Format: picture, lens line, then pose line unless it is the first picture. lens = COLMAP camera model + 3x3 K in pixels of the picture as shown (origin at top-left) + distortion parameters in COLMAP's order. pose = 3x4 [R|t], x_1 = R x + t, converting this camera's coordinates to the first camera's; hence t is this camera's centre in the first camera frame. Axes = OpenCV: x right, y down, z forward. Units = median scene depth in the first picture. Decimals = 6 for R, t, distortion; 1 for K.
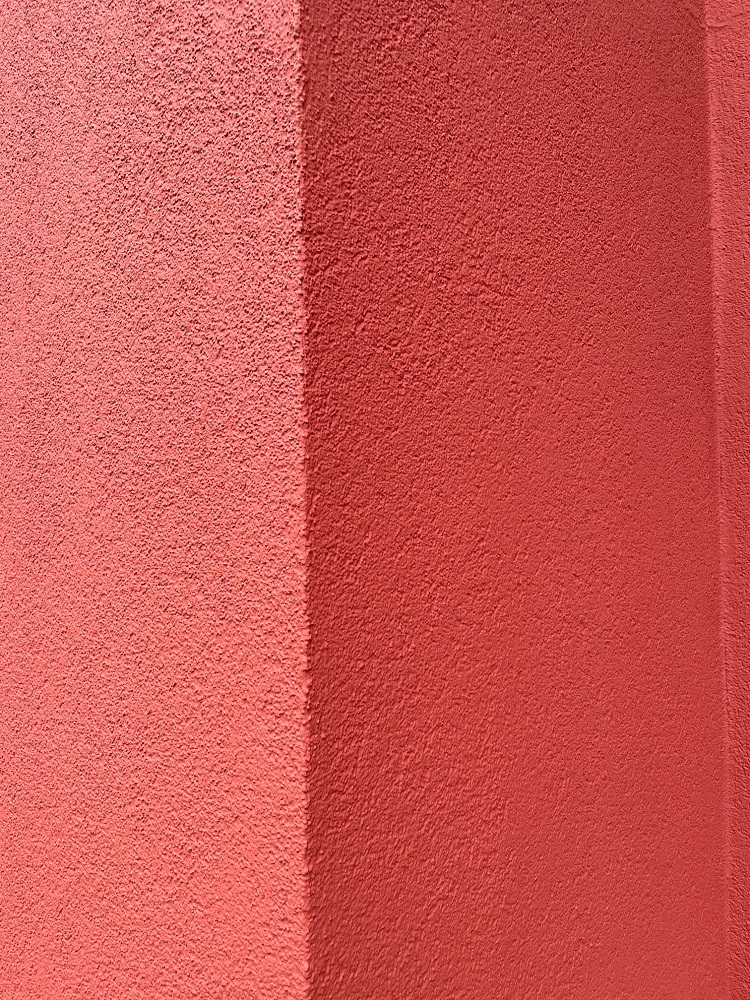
lens RADIAL K [[772.0, 0, 371.3], [0, 772.0, 492.1], [0, 0, 1]] dist [0.082640, -0.114023]
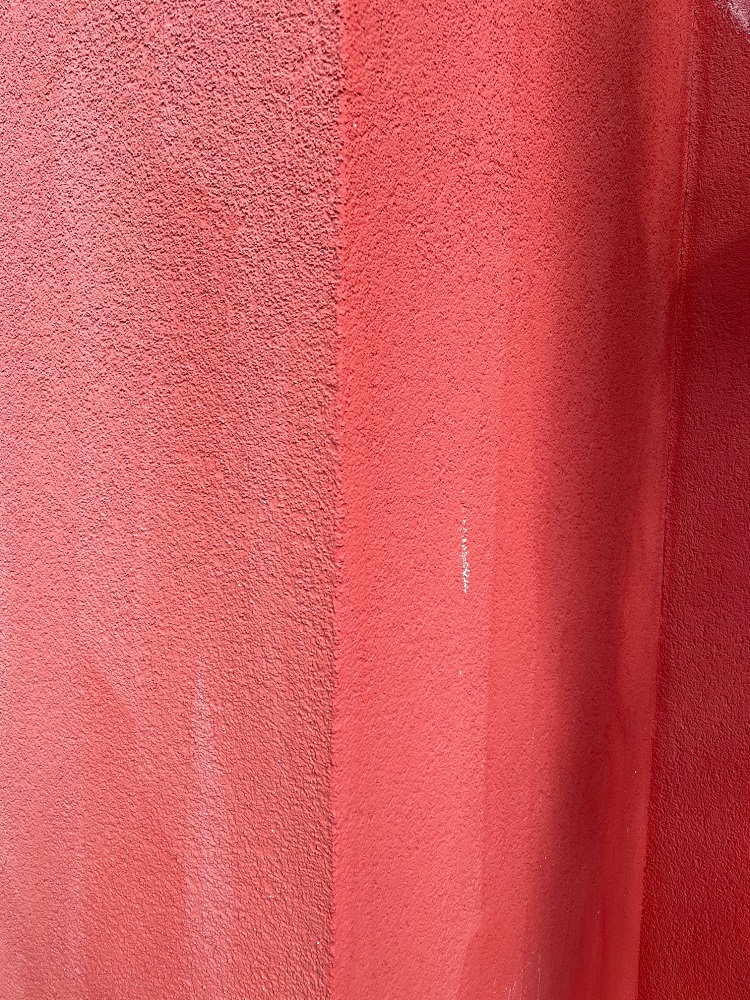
lens RADIAL K [[772.0, 0, 366.5], [0, 772.0, 492.6], [0, 0, 1]] dist [0.082640, -0.114023]
pose [[0.993421, 0.015150, 0.113509, -0.133067], [-0.030375, 0.990565, 0.133633, 0.016476], [-0.110413, -0.136201, 0.984509, -0.003887]]
